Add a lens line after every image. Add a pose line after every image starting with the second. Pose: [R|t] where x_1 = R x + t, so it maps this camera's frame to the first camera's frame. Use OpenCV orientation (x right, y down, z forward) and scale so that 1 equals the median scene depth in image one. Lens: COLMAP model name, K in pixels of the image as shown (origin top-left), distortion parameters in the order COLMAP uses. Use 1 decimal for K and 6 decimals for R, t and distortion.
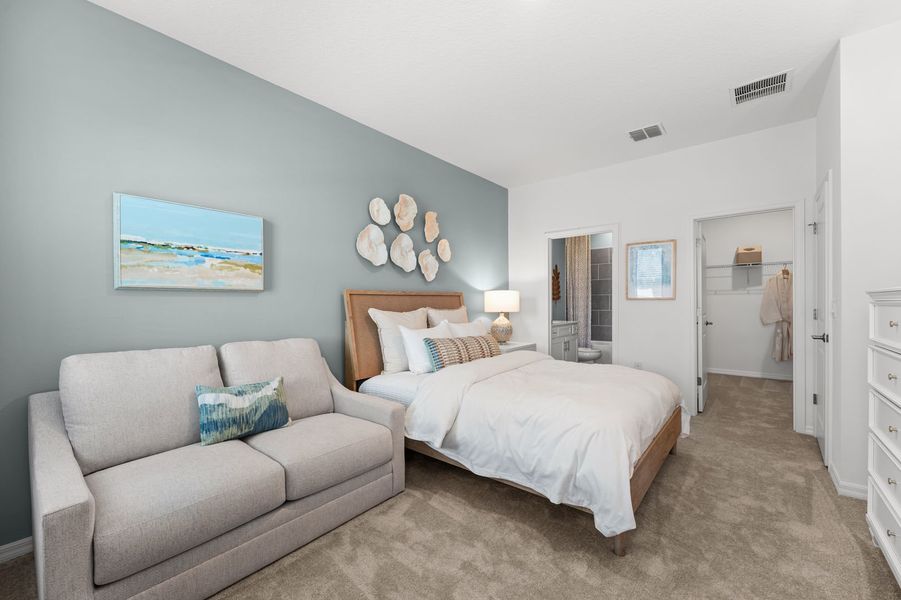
lens RADIAL K [[363.6, 0, 451.6], [0, 363.6, 307.1], [0, 0, 1]] dist [0.000687, -0.000169]
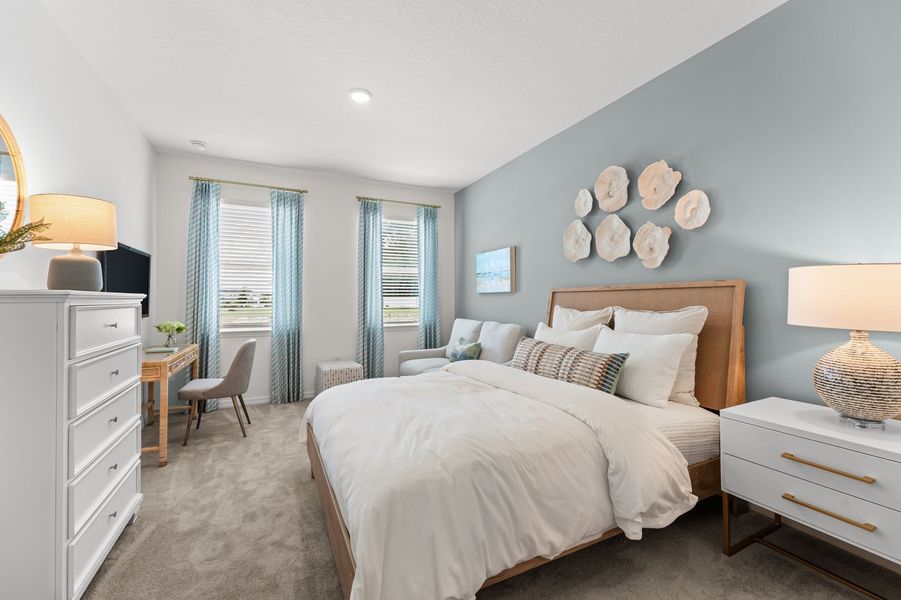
lens RADIAL K [[363.6, 0, 448.4], [0, 363.6, 293.2], [0, 0, 1]] dist [0.000687, -0.000169]
pose [[-0.399977, -0.006781, -0.916500, 1.125251], [-0.002412, 0.999977, -0.006347, -0.031177], [0.916522, -0.000328, -0.399984, 1.474552]]
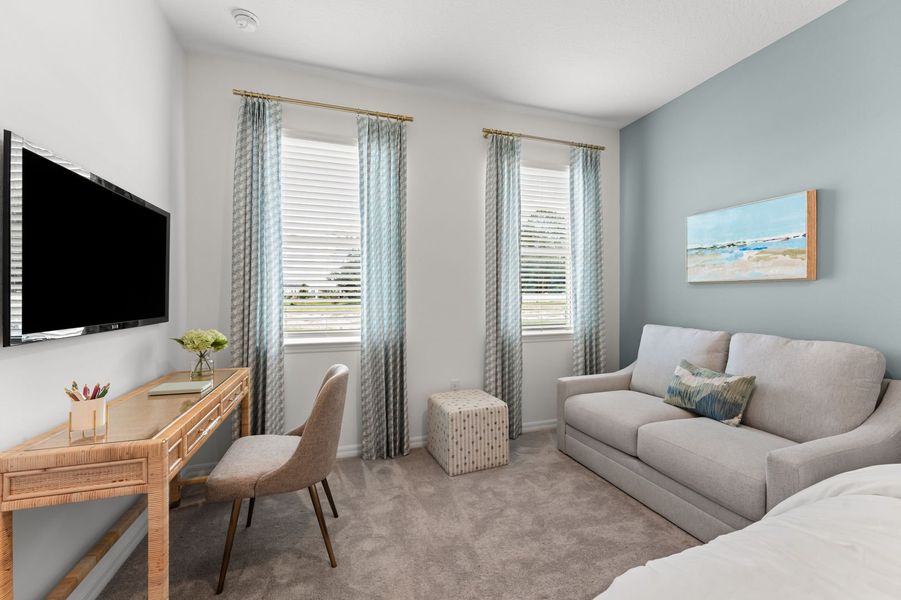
lens RADIAL K [[363.6, 0, 452.3], [0, 363.6, 297.6], [0, 0, 1]] dist [0.000687, -0.000169]
pose [[-0.509316, 0.014486, -0.860458, 0.648413], [-0.003219, 0.999819, 0.018738, -0.016332], [0.860574, 0.012313, -0.509177, 0.769461]]
